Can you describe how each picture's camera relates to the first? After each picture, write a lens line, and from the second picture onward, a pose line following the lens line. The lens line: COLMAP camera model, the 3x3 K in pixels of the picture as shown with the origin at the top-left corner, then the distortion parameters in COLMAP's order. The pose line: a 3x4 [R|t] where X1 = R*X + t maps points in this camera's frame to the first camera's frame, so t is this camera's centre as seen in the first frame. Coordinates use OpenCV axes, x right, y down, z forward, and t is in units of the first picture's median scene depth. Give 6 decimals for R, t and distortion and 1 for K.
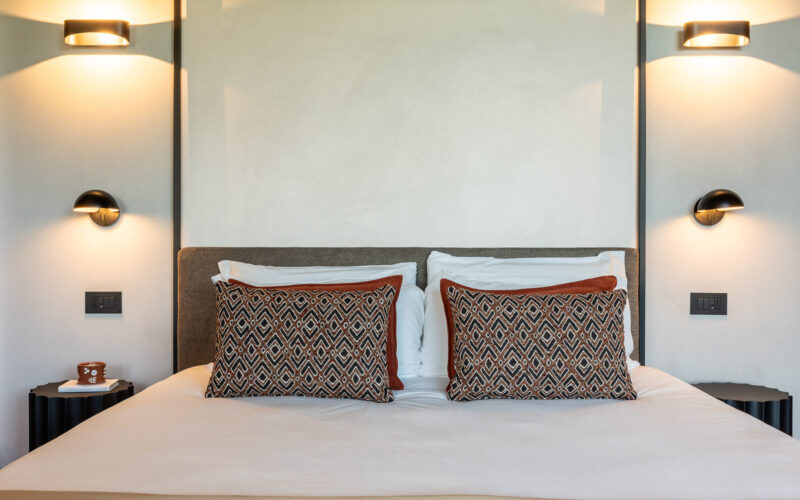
lens RADIAL K [[757.6, 0, 400.0], [0, 757.6, 250.0], [0, 0, 1]] dist [-0.005287, 0.000037]
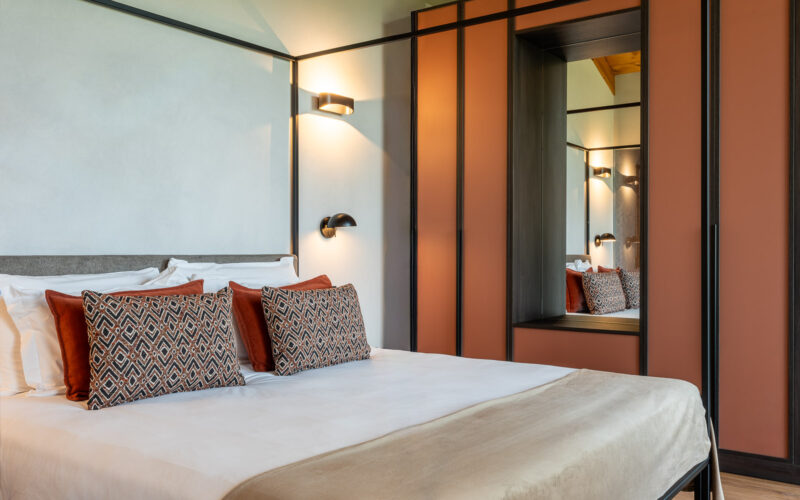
lens RADIAL K [[757.6, 0, 400.0], [0, 757.6, 250.0], [0, 0, 1]] dist [-0.005287, 0.000037]
pose [[0.561003, 0.000491, 0.827814, -0.854522], [0.004144, 0.999986, -0.003401, -0.006468], [-0.827804, 0.005338, 0.560993, 0.125029]]
